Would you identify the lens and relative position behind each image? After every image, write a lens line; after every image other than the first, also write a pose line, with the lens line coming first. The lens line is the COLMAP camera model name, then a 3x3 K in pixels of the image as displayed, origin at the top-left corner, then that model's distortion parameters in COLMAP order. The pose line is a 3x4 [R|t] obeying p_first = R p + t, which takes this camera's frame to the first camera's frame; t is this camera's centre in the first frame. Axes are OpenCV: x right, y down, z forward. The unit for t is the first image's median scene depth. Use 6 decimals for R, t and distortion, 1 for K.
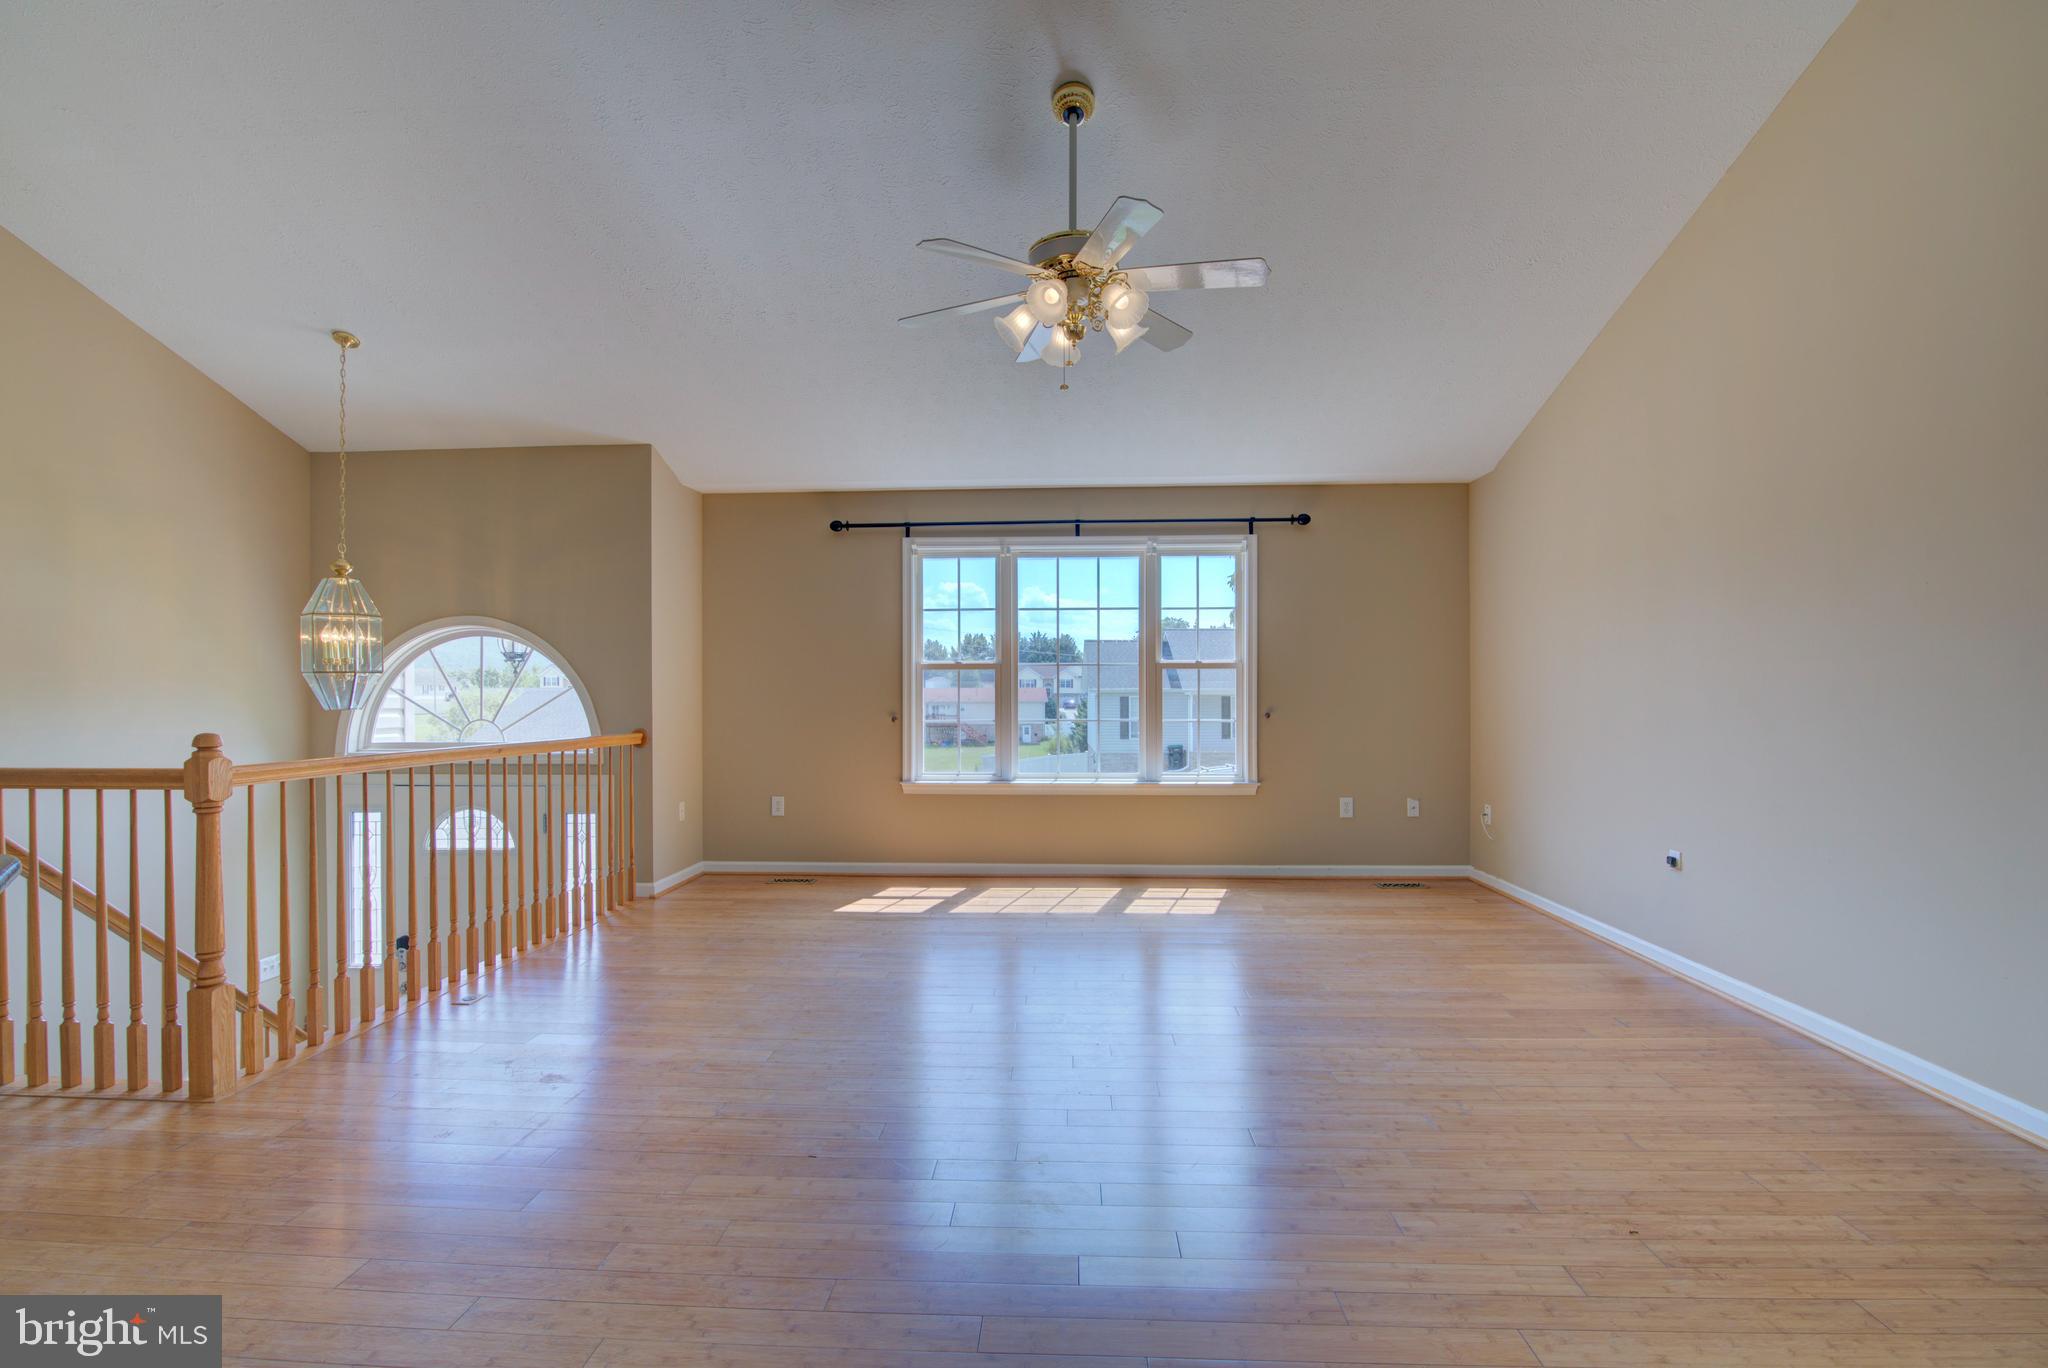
lens RADIAL K [[931.6, 0, 1025.2], [0, 931.6, 694.9], [0, 0, 1]] dist [-0.021880, 0.002312]
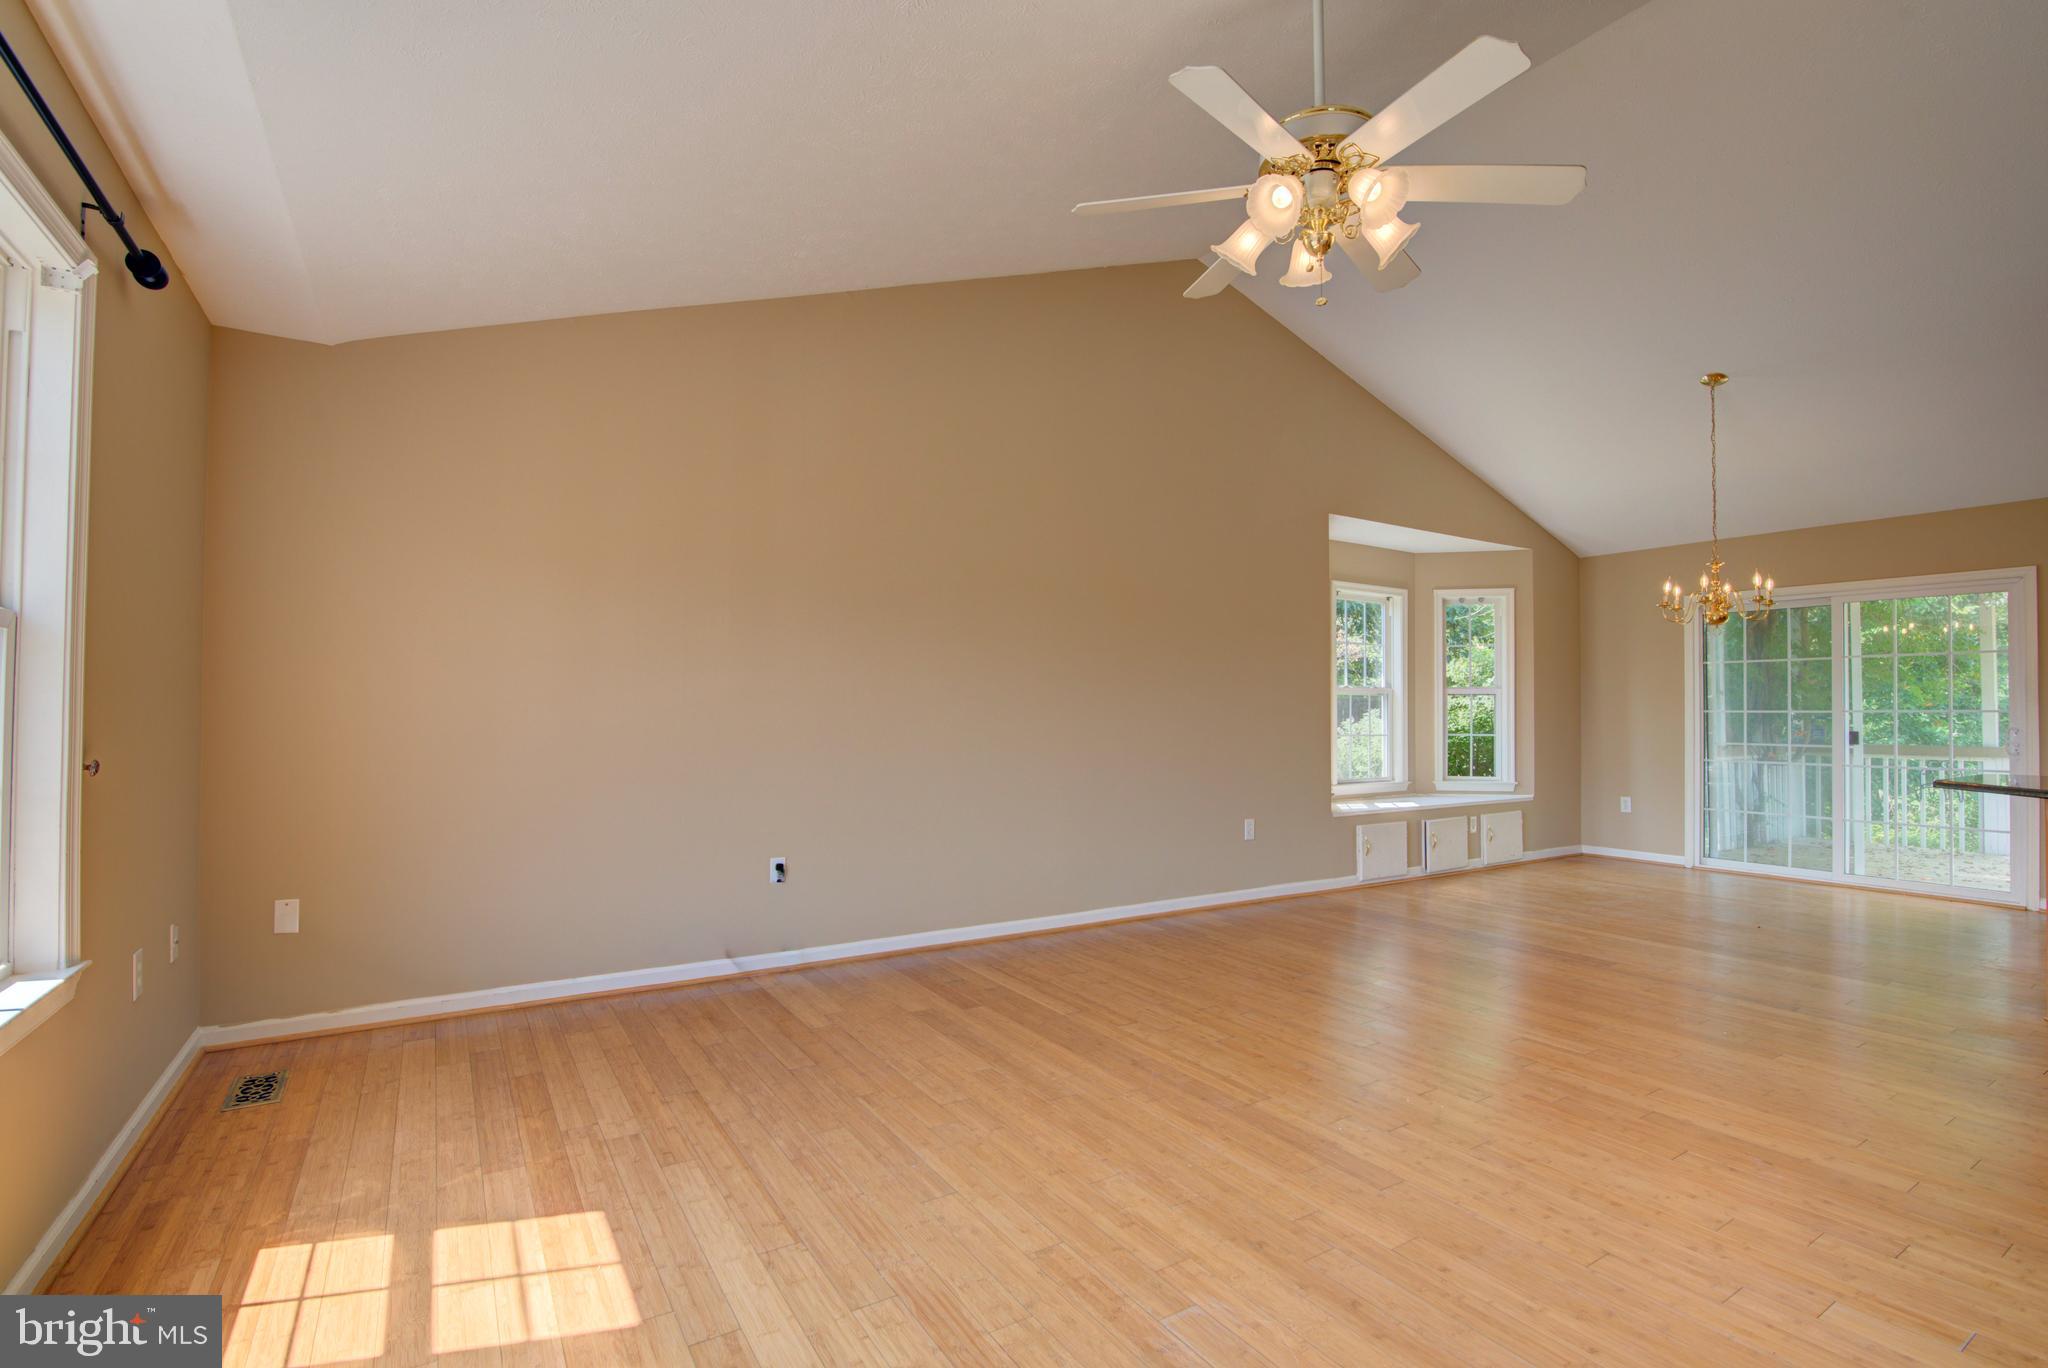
lens RADIAL K [[944.9, 0, 1026.3], [0, 944.9, 694.4], [0, 0, 1]] dist [-0.021277, 0.001948]
pose [[-0.577987, 0.016522, 0.815879, -0.259237], [-0.002954, 0.999746, -0.022338, 0.000485], [-0.816041, -0.015321, -0.577791, 0.977957]]
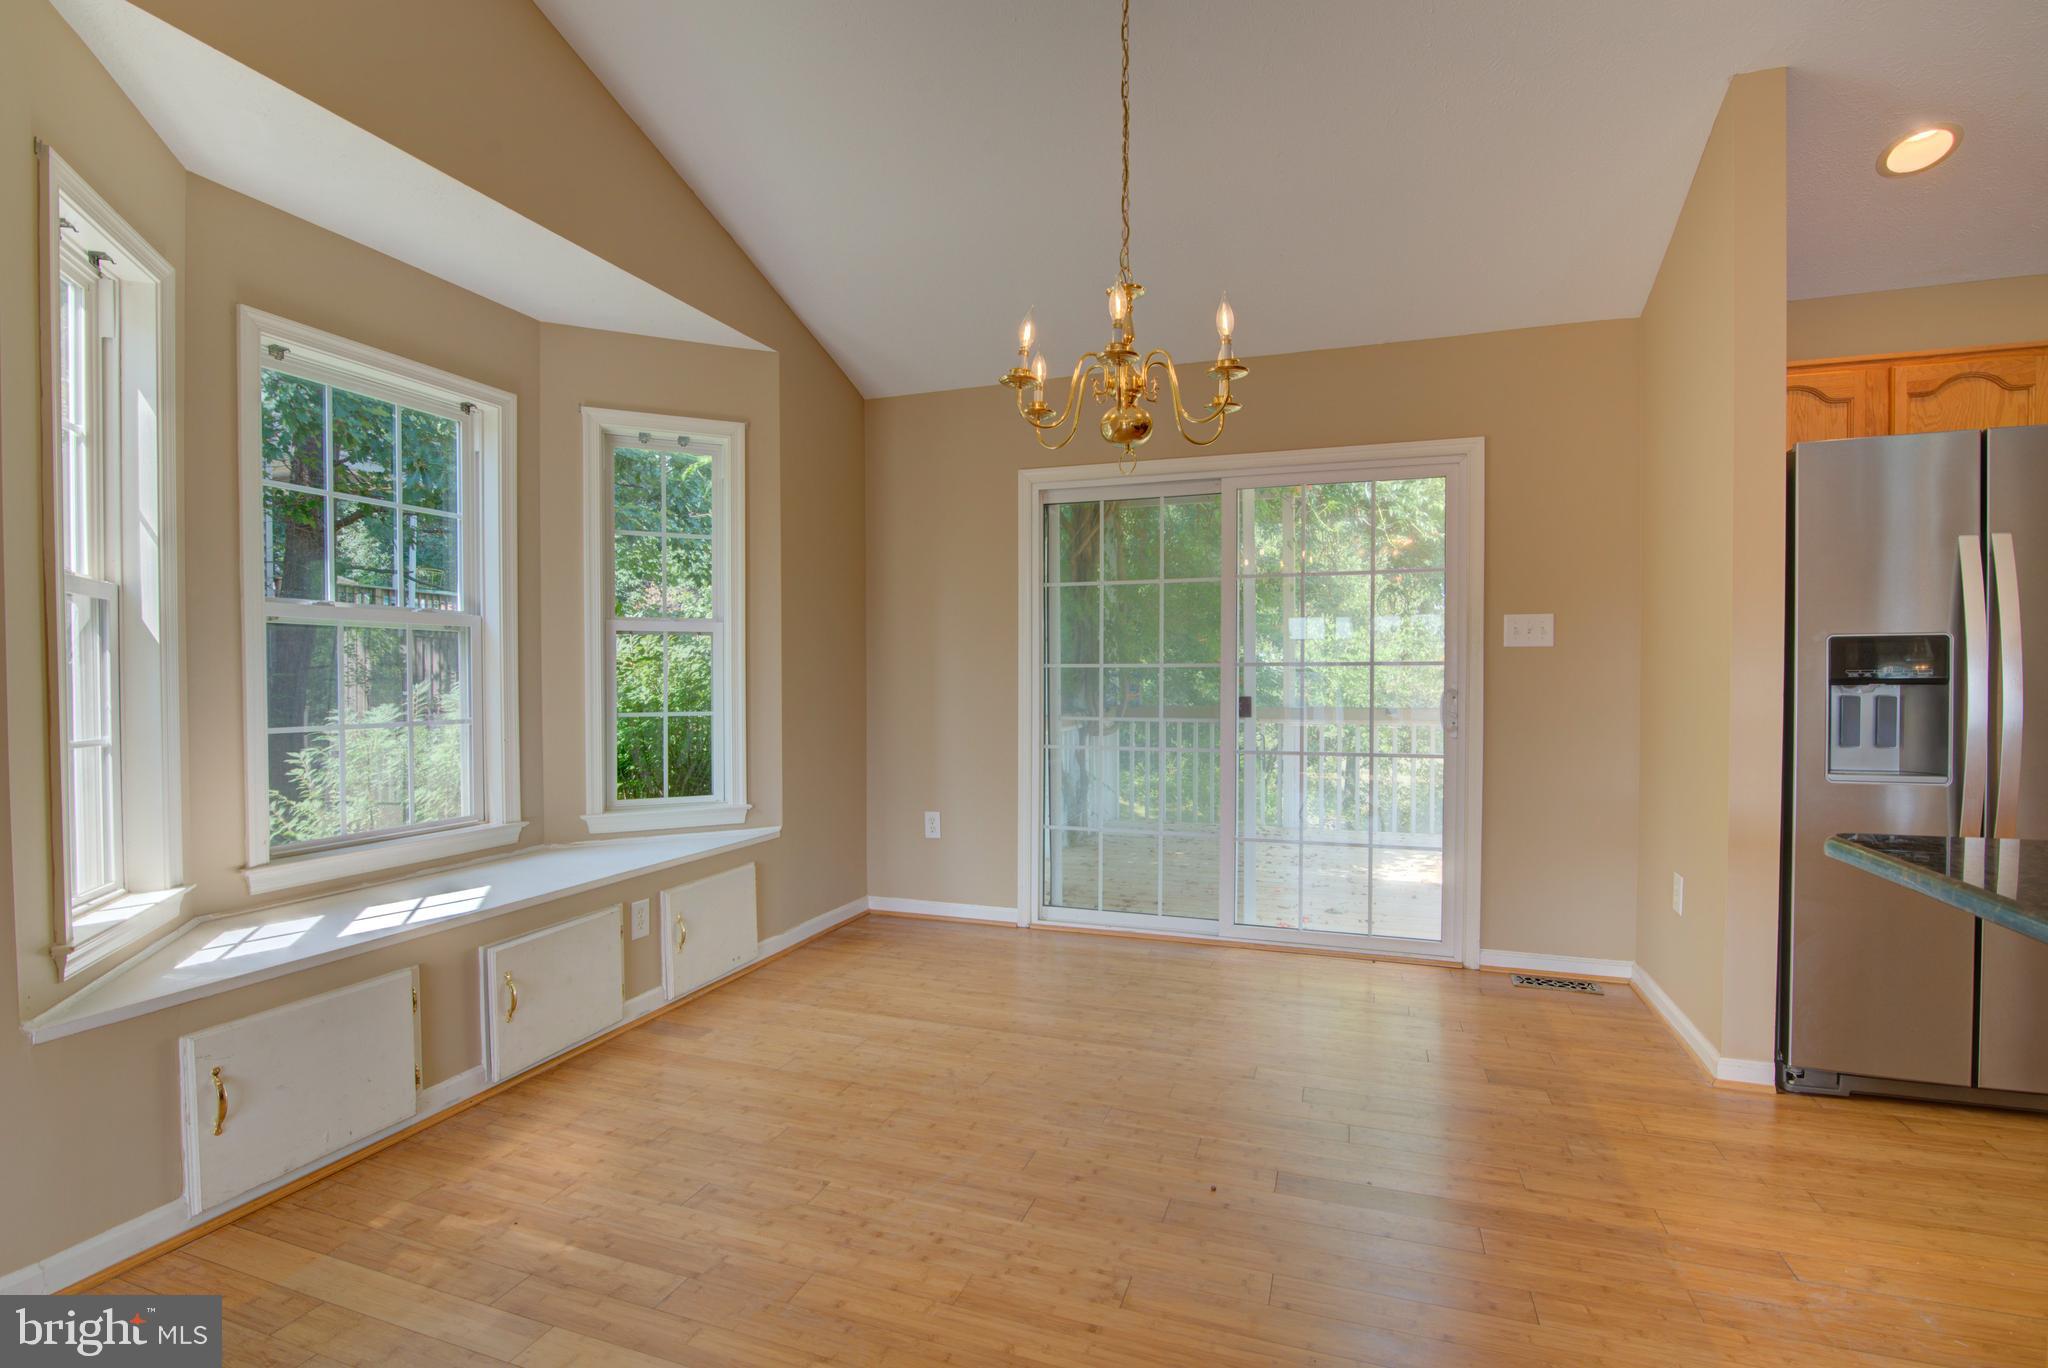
lens RADIAL K [[944.9, 0, 1026.3], [0, 944.9, 694.4], [0, 0, 1]] dist [-0.021277, 0.001948]
pose [[-0.958731, -0.000831, 0.284315, 0.048109], [0.004987, 0.999793, 0.019740, 0.000662], [-0.284273, 0.020343, -0.958528, 0.217634]]
